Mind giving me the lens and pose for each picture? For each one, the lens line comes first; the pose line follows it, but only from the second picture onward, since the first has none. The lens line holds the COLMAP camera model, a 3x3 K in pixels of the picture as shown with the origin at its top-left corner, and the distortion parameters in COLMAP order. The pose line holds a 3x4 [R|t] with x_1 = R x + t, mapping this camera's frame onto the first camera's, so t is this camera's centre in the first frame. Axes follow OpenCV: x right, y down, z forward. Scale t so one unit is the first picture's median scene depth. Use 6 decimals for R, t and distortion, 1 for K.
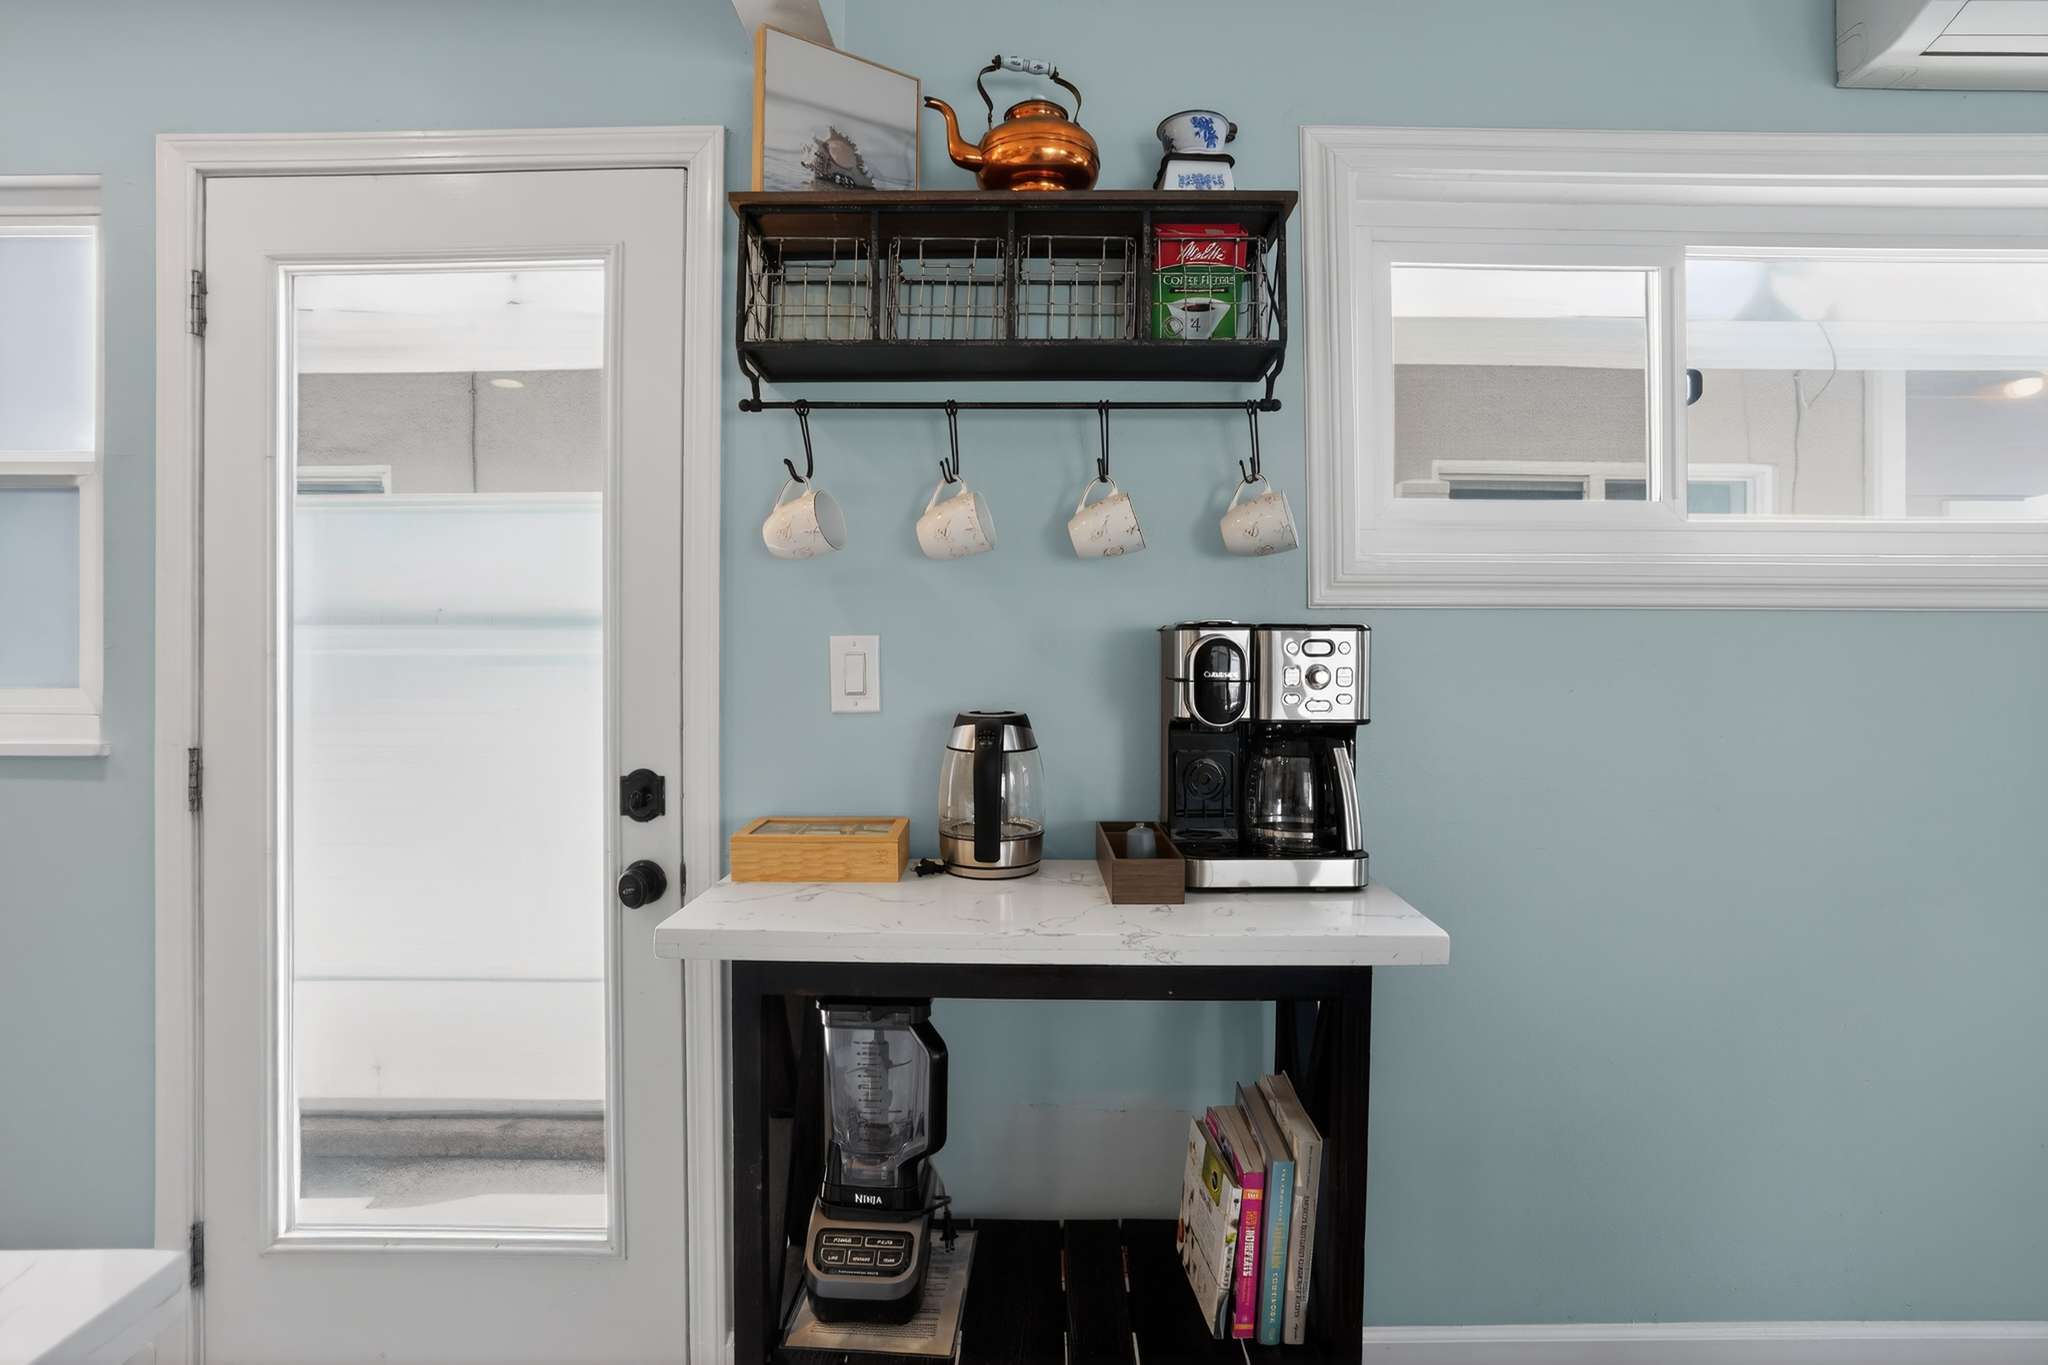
lens RADIAL K [[991.7, 0, 985.6], [0, 991.7, 648.7], [0, 0, 1]] dist [-0.003429, -0.000478]
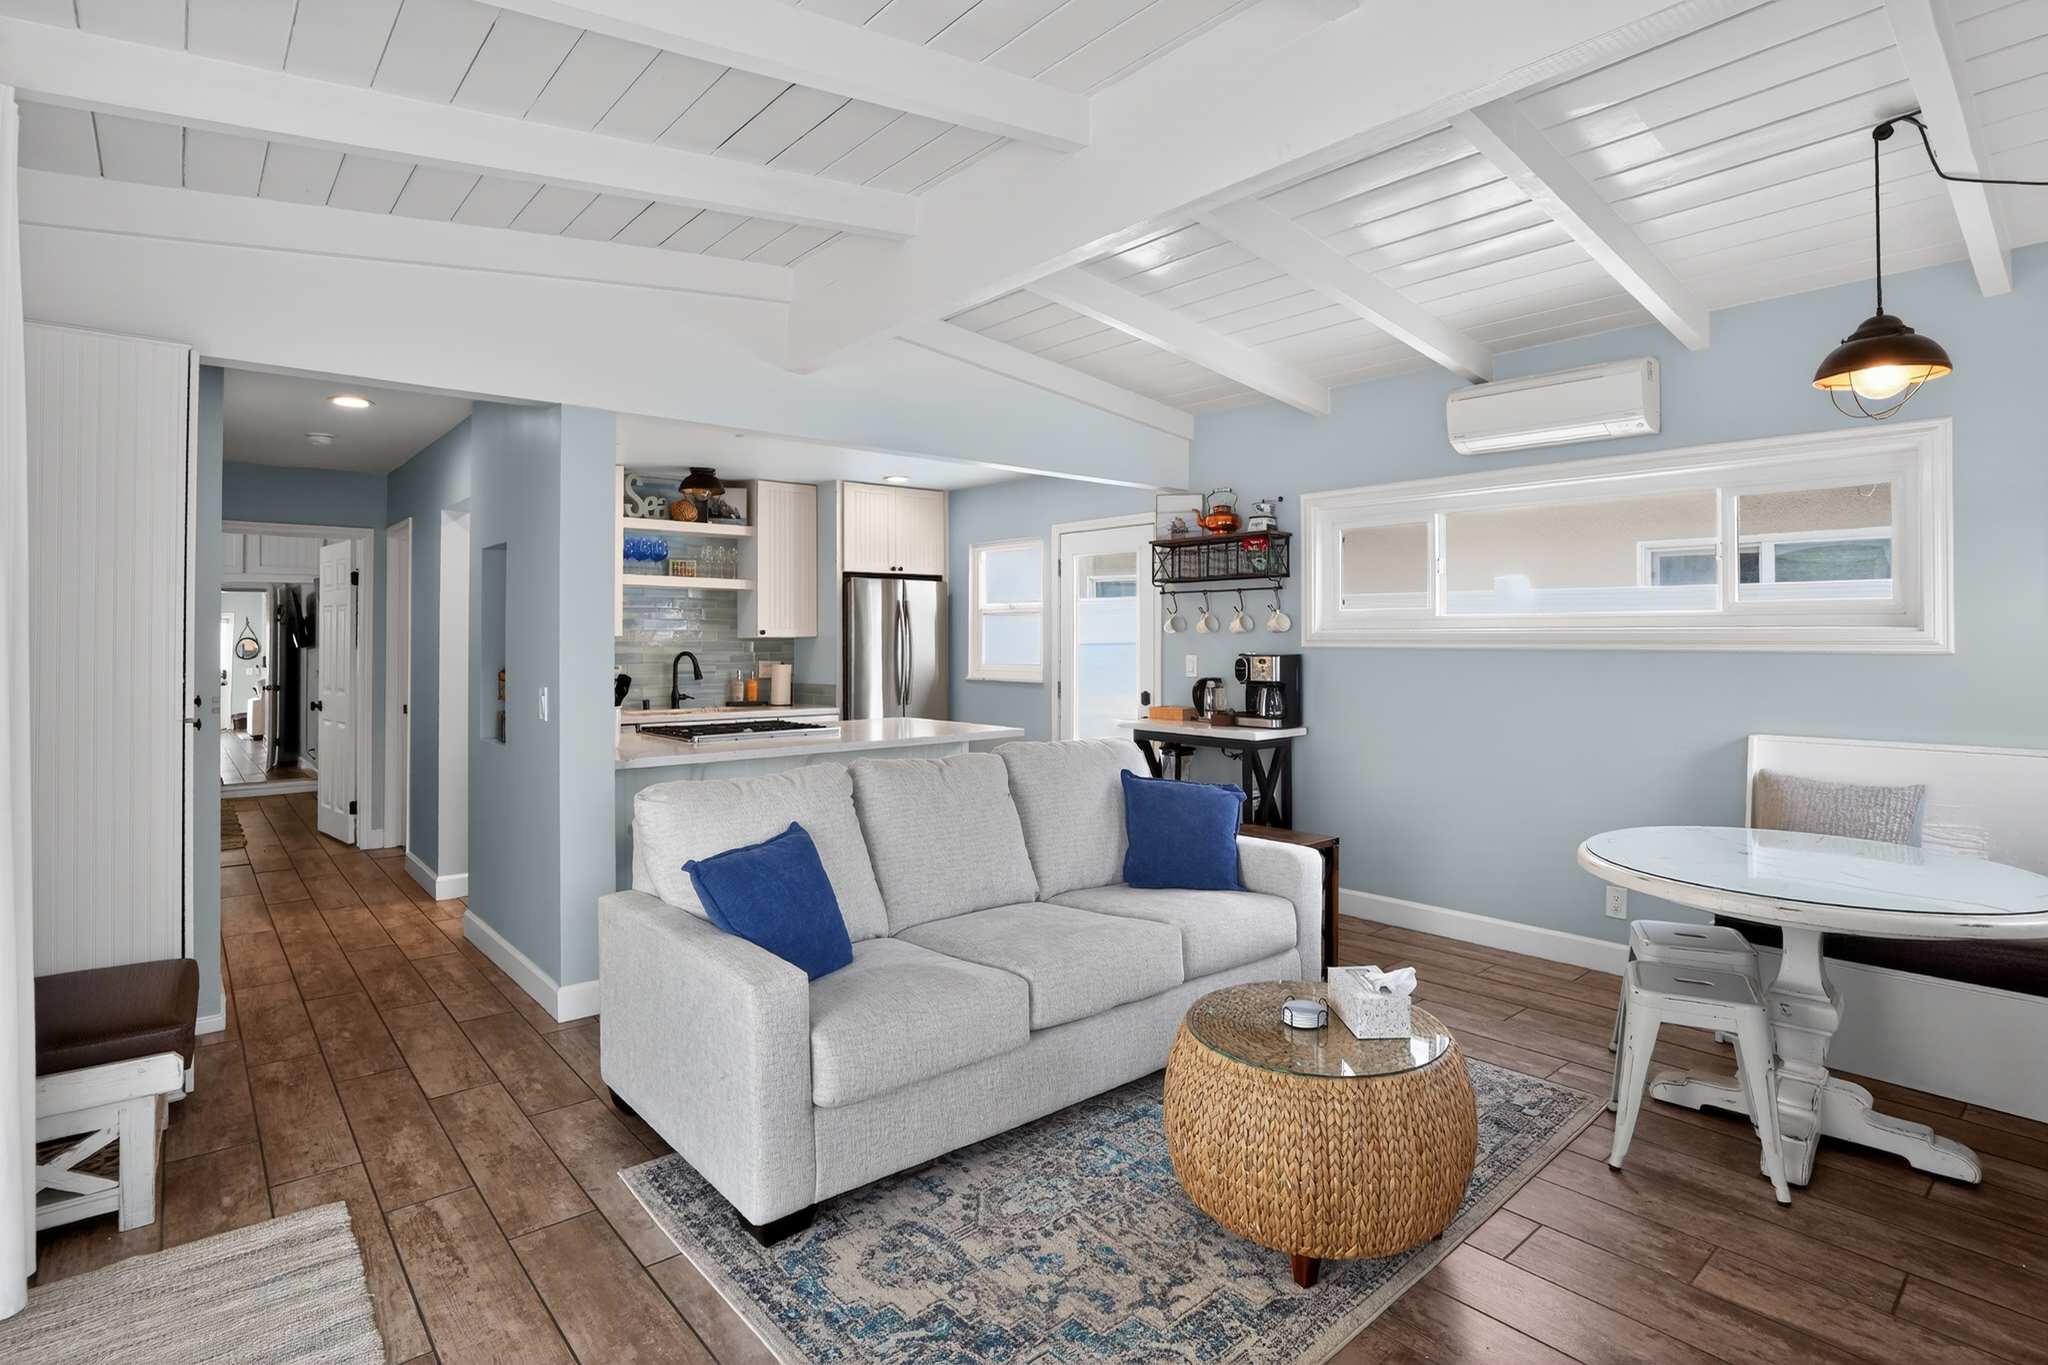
lens RADIAL K [[1025.7, 0, 1019.6], [0, 1025.7, 630.7], [0, 0, 1]] dist [-0.076091, 0.032670]
pose [[0.667011, -0.006880, -0.745016, 2.148192], [0.001377, 0.999967, -0.008003, -0.070837], [0.745046, 0.004312, 0.666999, -1.850395]]
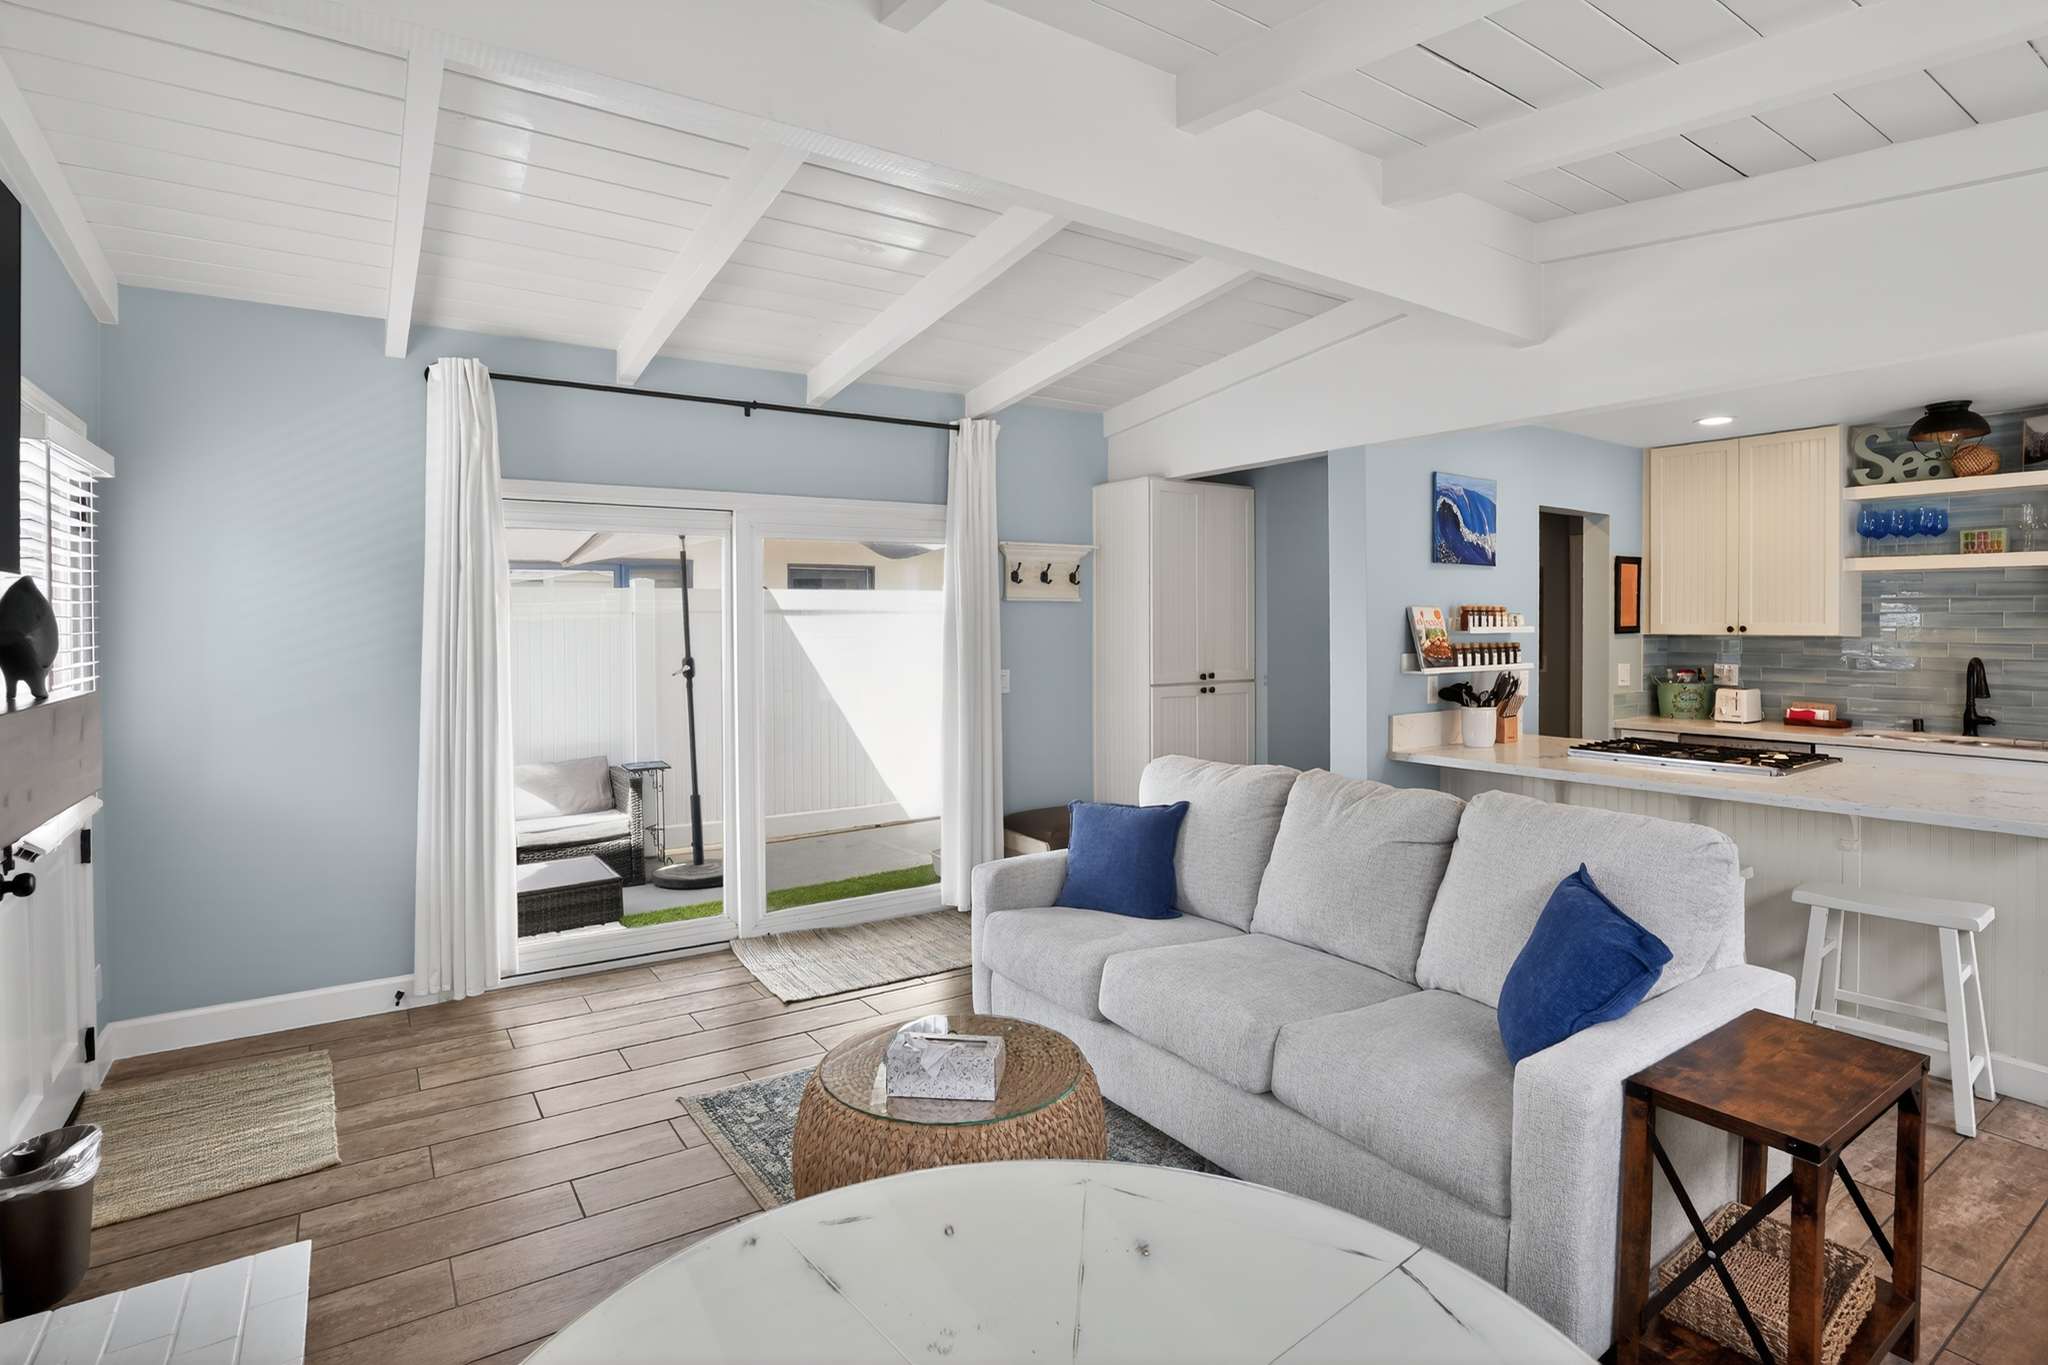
lens RADIAL K [[1025.7, 0, 1019.6], [0, 1025.7, 630.7], [0, 0, 1]] dist [-0.076091, 0.032670]
pose [[-0.818163, 0.007802, -0.574933, 2.086099], [0.003433, 0.999956, 0.008684, -0.133774], [0.574976, 0.005131, -0.818154, 0.656613]]
